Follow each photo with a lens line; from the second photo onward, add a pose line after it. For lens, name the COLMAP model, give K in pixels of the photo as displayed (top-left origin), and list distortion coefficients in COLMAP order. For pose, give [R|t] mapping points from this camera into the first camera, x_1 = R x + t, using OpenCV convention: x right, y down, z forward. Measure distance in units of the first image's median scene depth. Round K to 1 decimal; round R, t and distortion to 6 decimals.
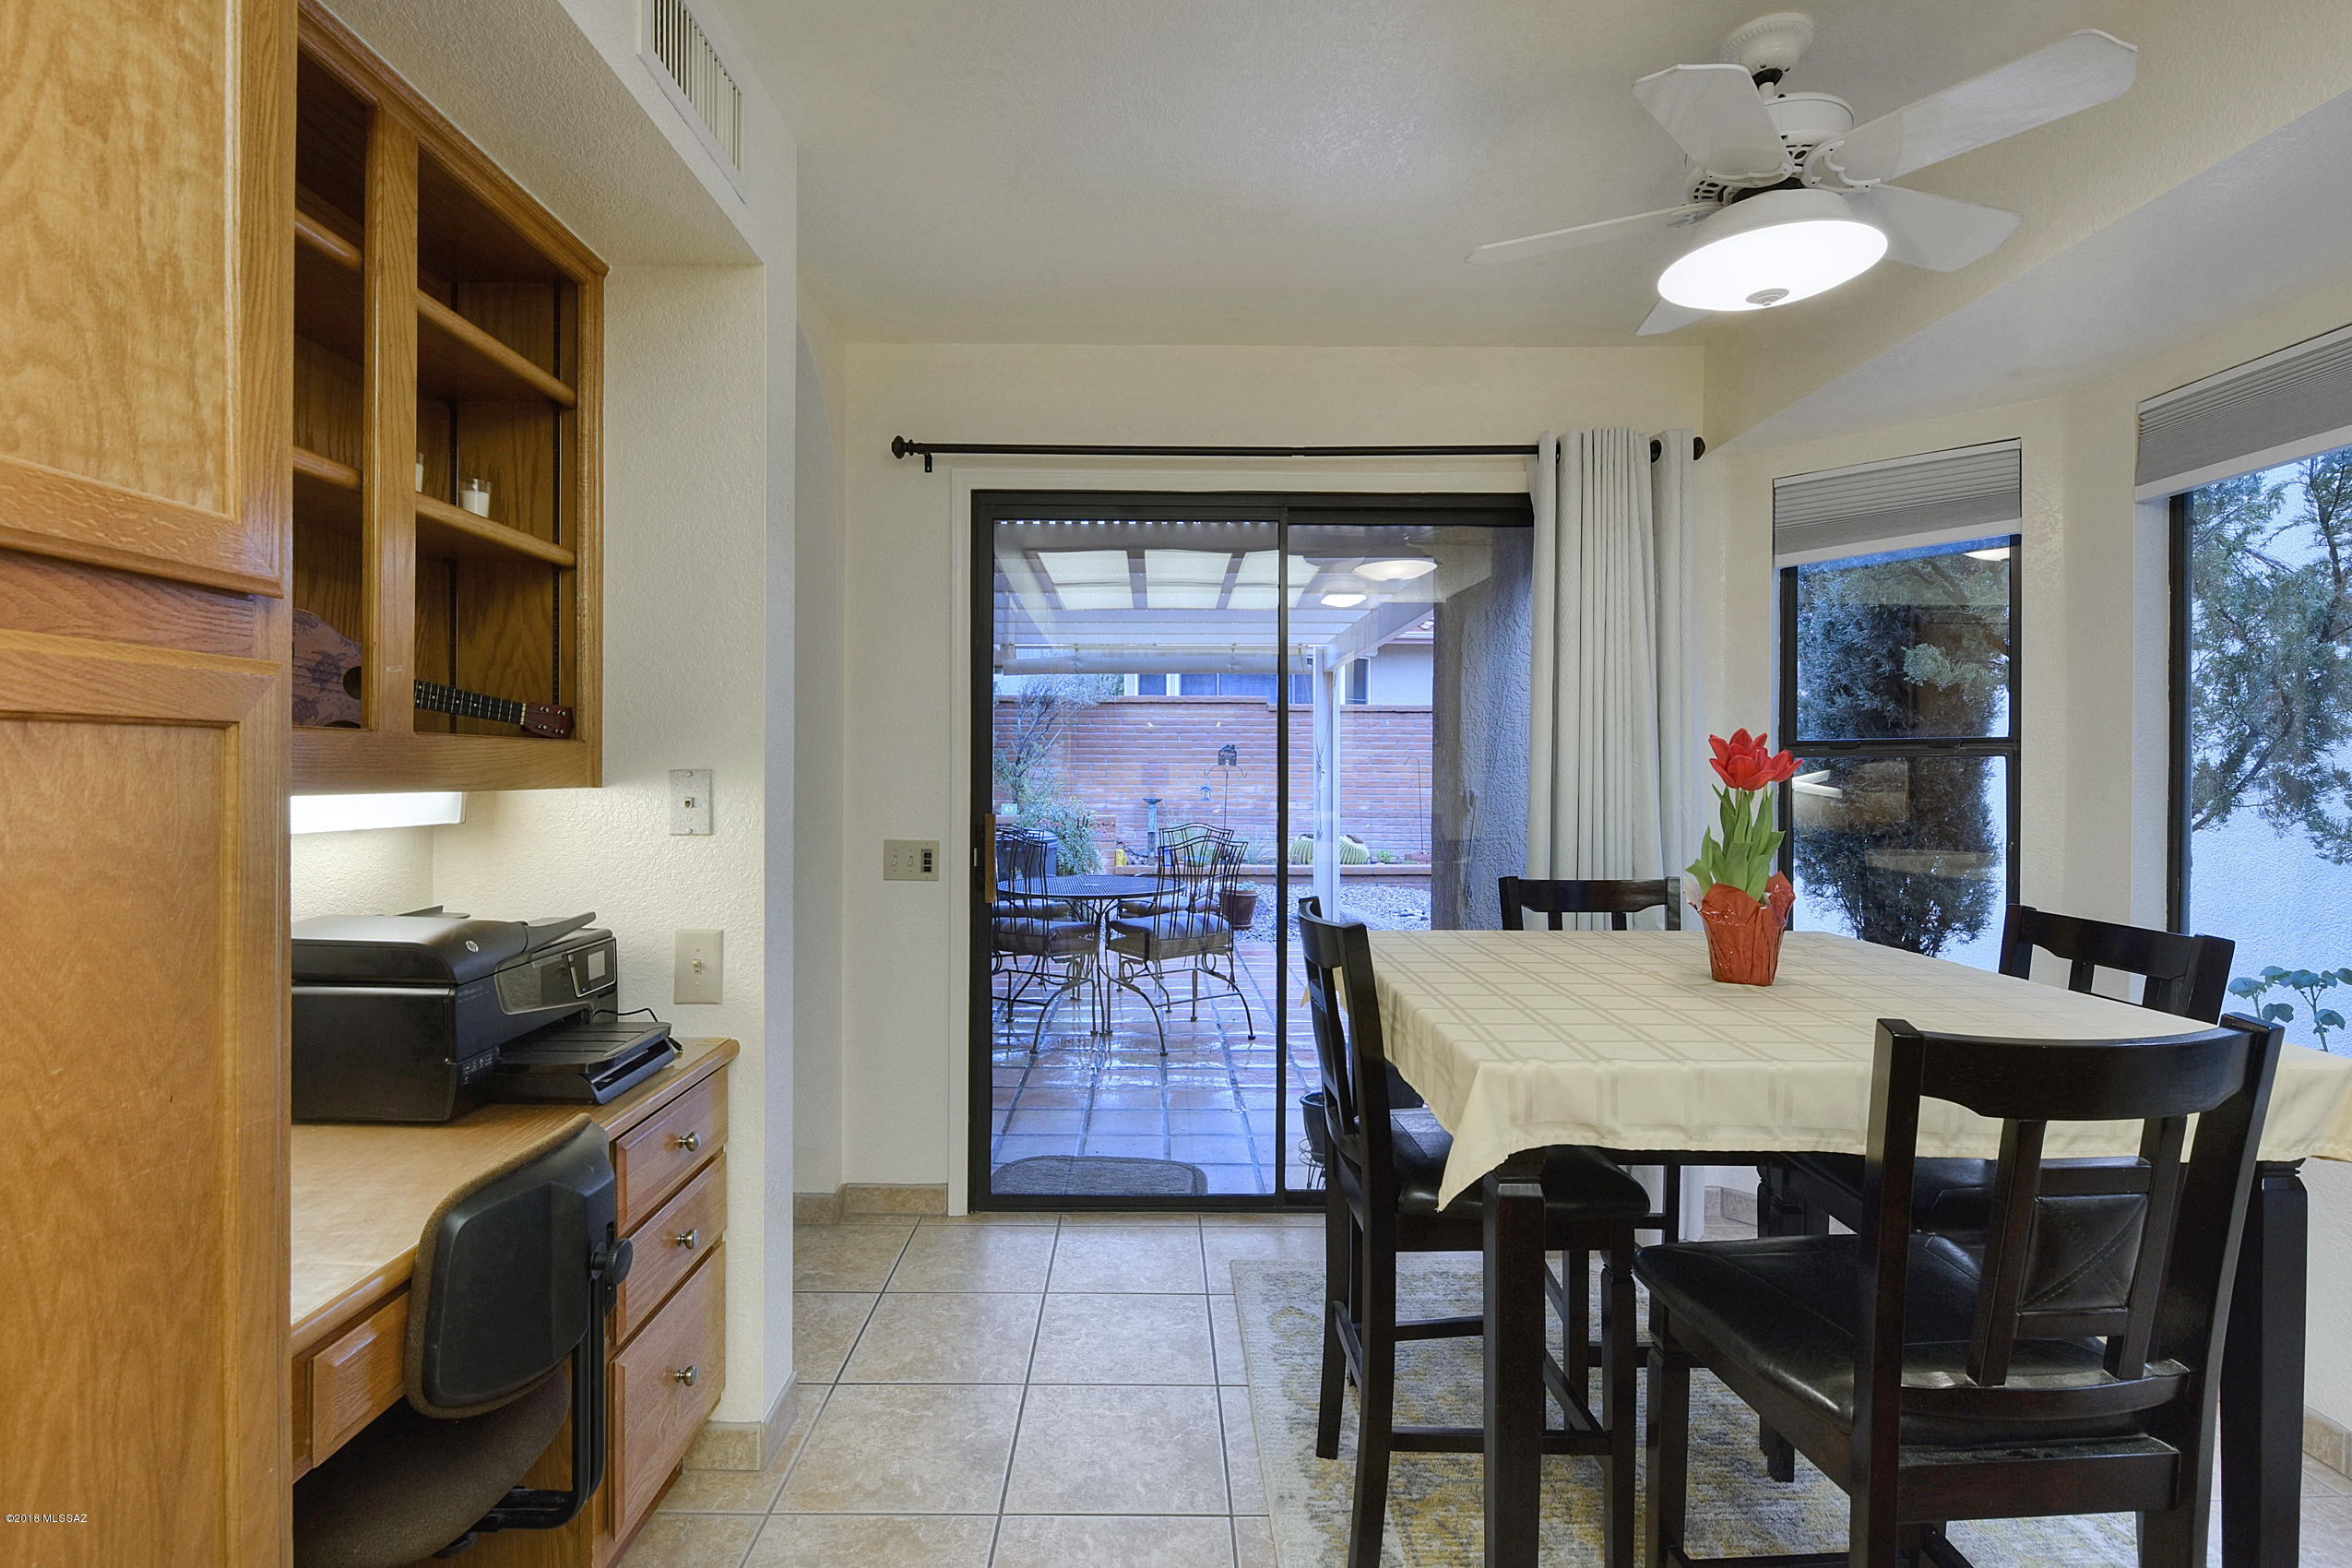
lens RADIAL K [[1041.4, 0, 1197.9], [0, 1041.4, 775.9], [0, 0, 1]] dist [-0.007984, -0.005435]
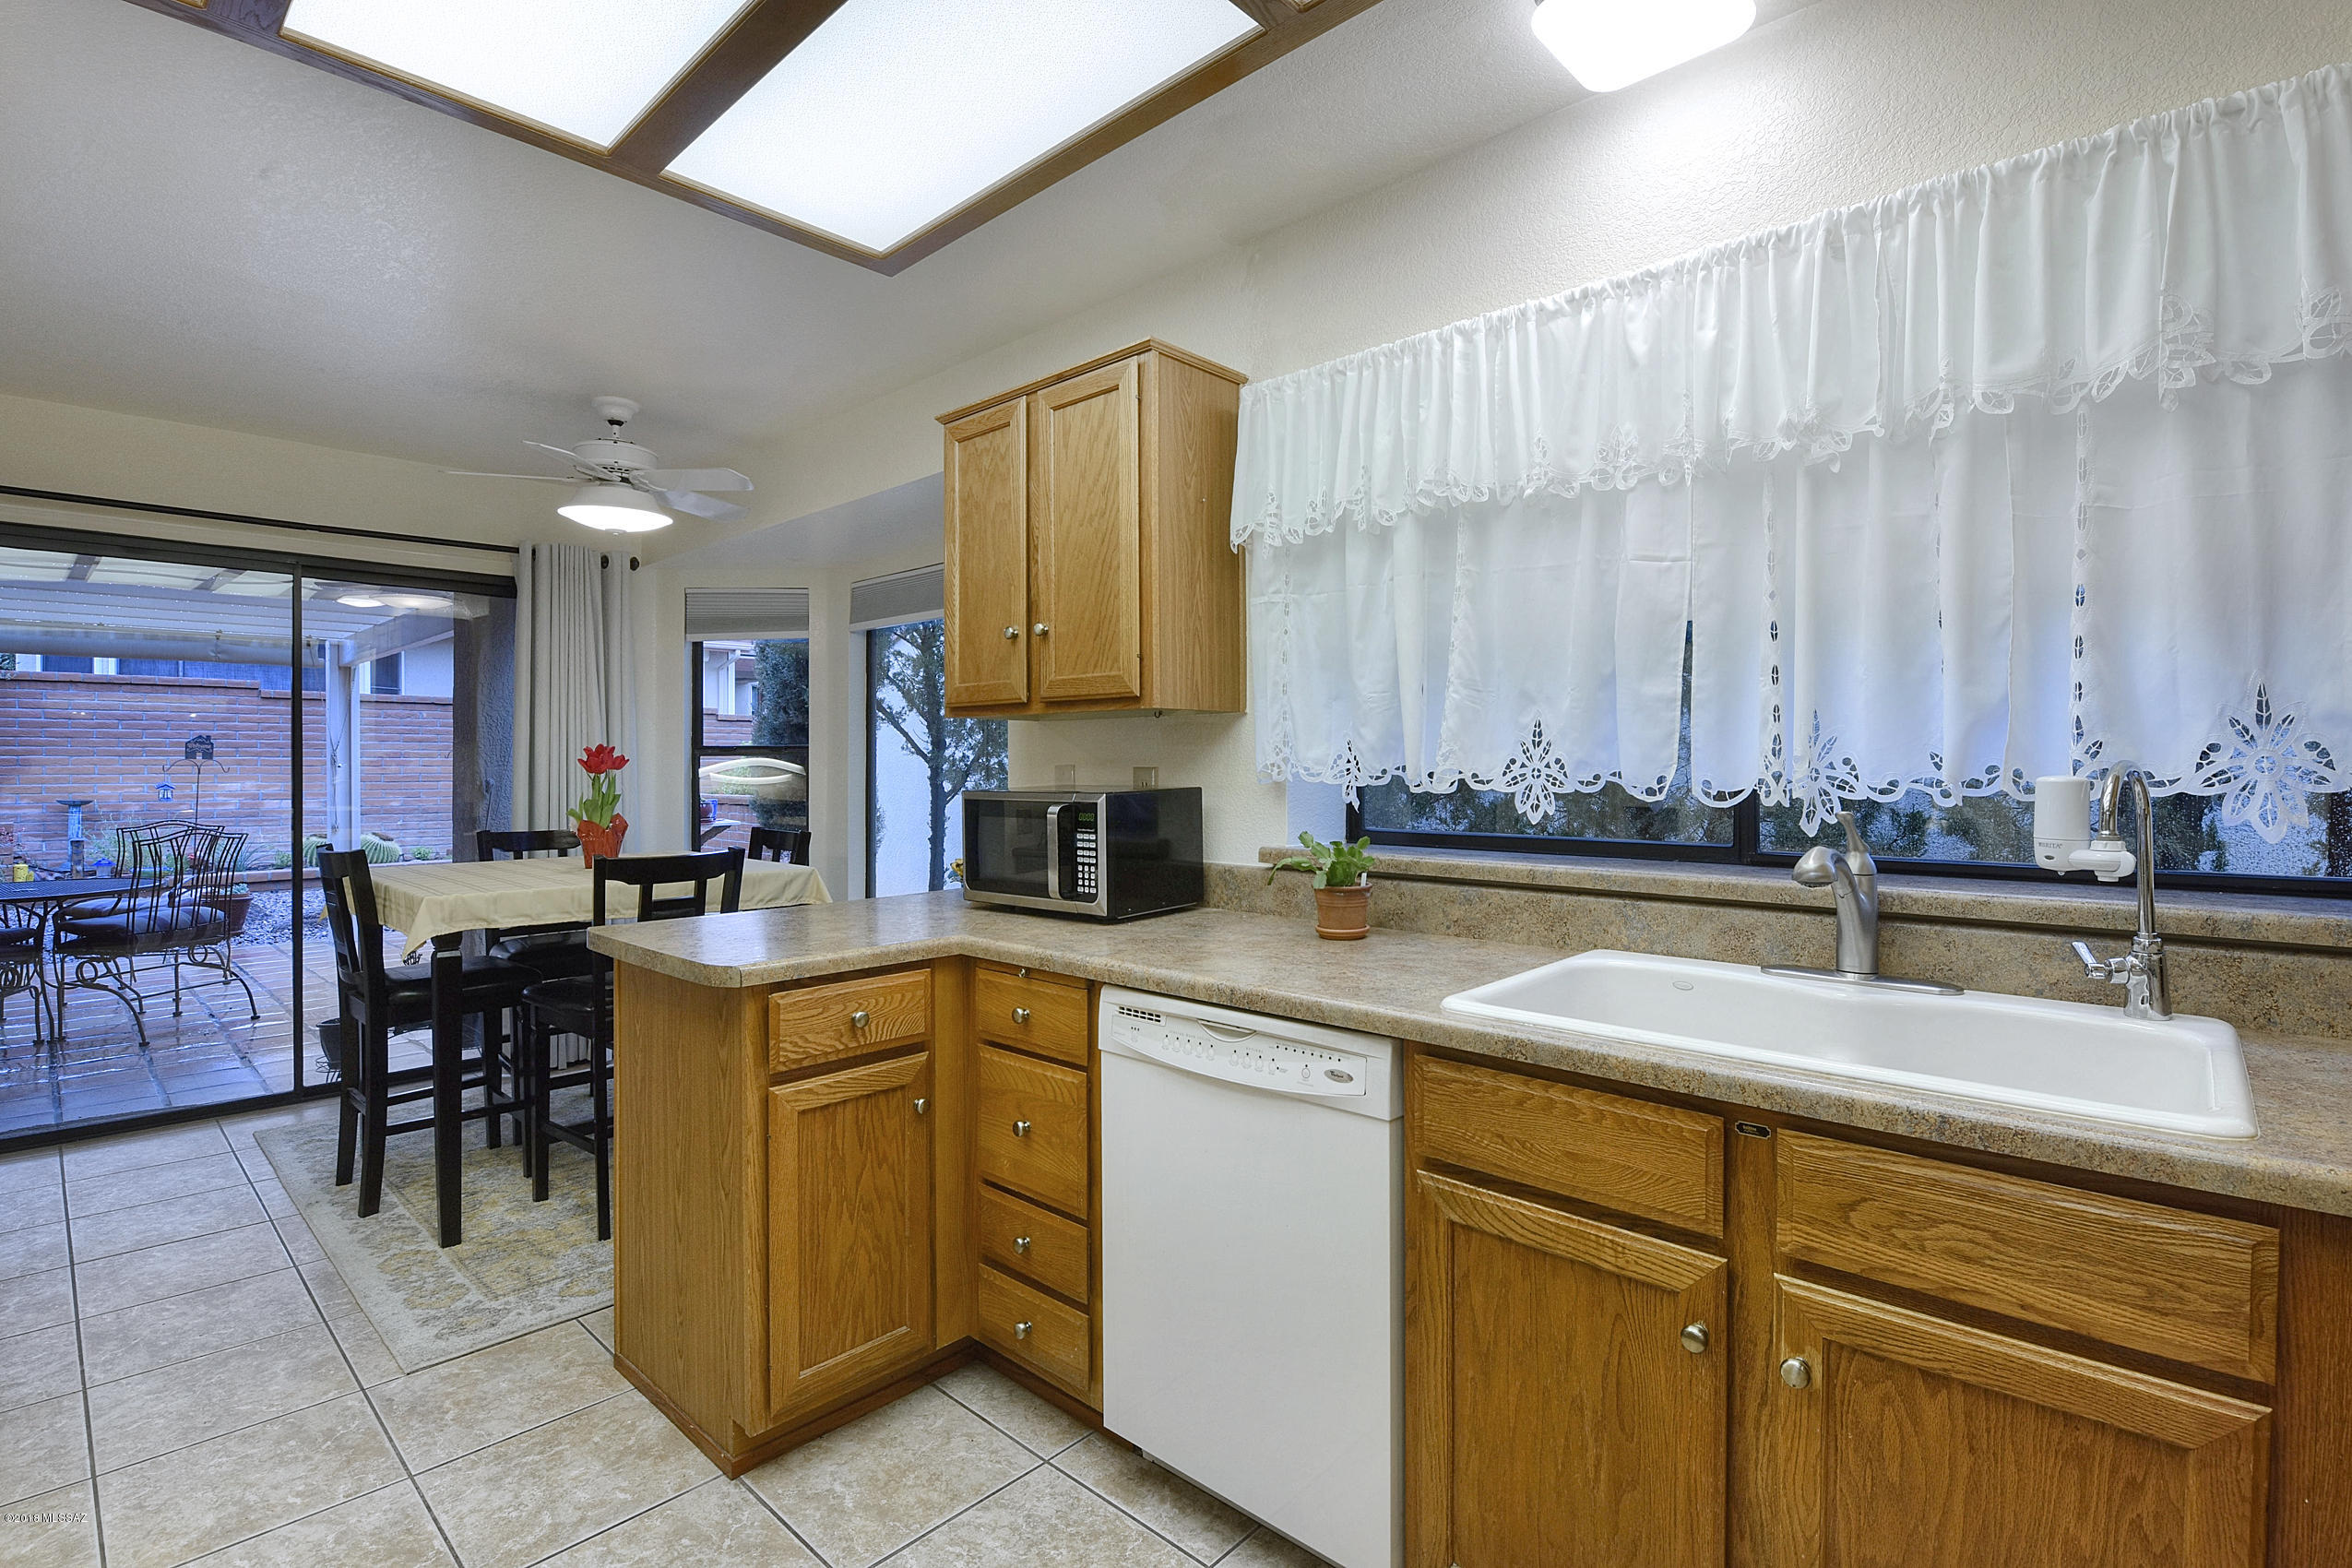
lens RADIAL K [[1041.4, 0, 1198.6], [0, 1041.4, 766.6], [0, 0, 1]] dist [-0.007984, -0.005435]
pose [[0.687767, -0.005240, 0.725912, -0.079874], [0.006390, 0.999979, 0.001164, 0.001264], [-0.725903, 0.003839, 0.687786, -0.705766]]
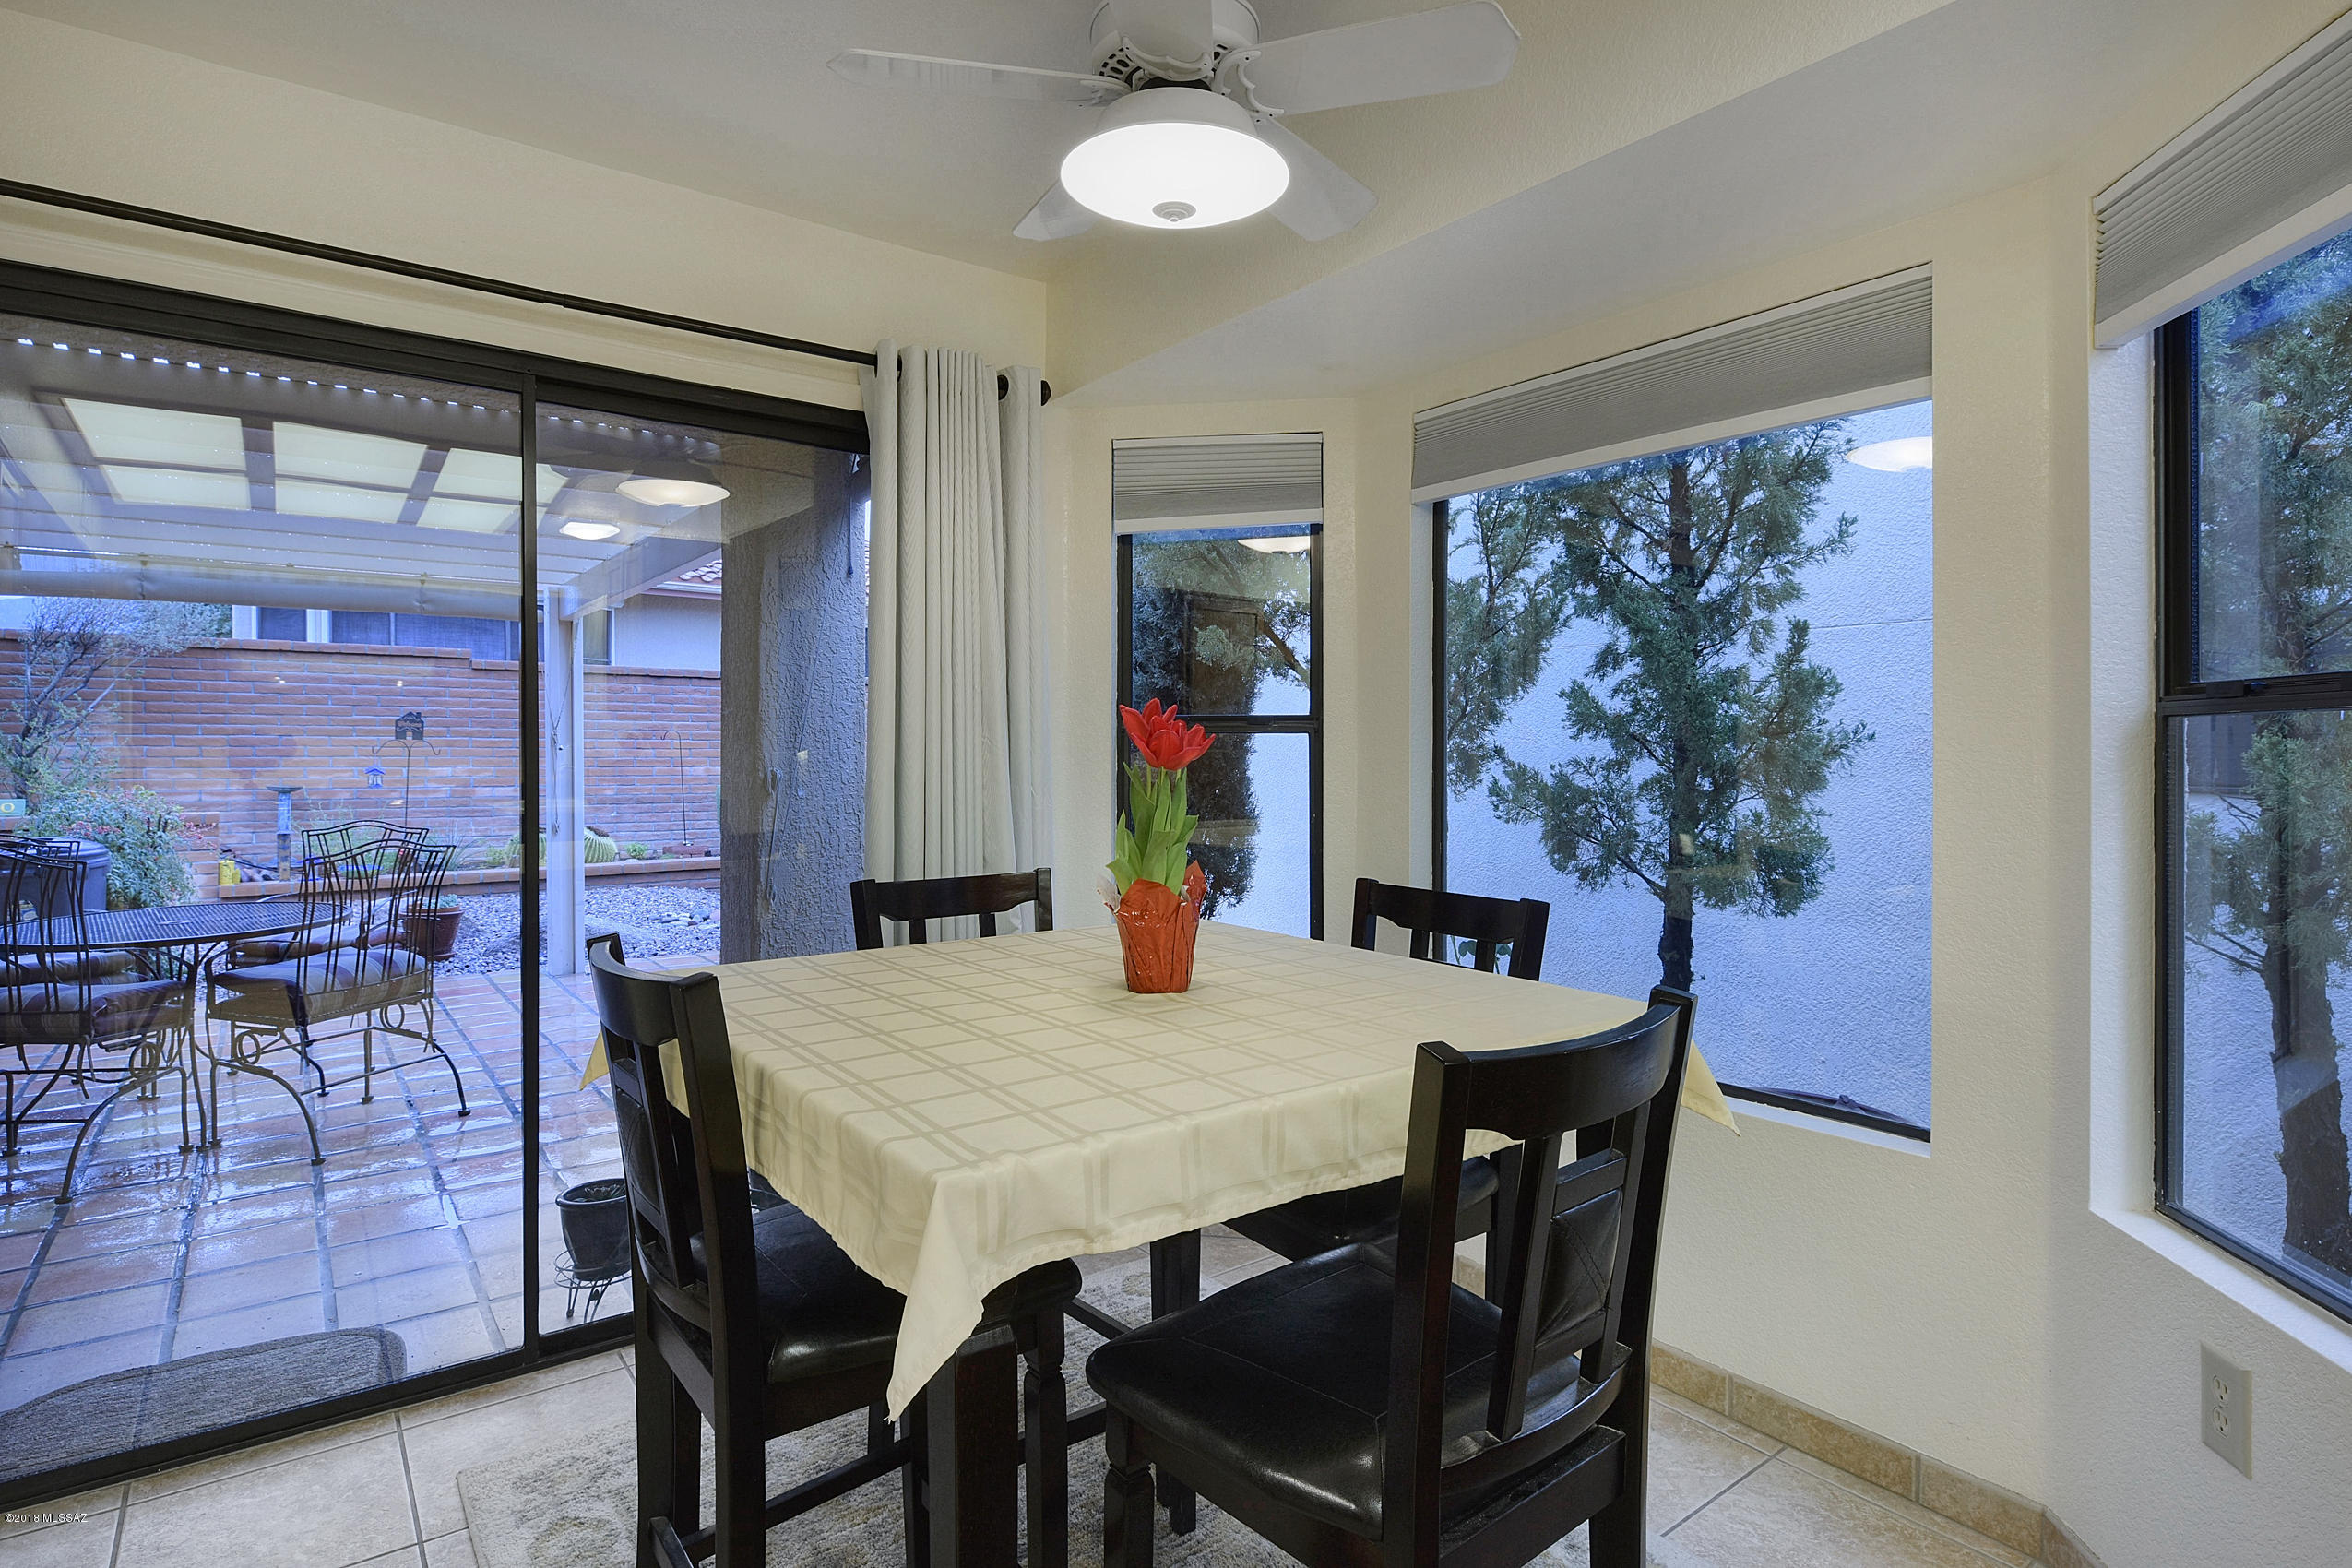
lens RADIAL K [[1138.0, 0, 1145.4], [0, 1138.0, 760.6], [0, 0, 1]] dist [0.000807, -0.007222]
pose [[0.820836, -0.007170, 0.571119, -0.016541], [0.003076, 0.999962, 0.008133, -0.001028], [-0.571156, -0.004919, 0.820827, 0.125191]]
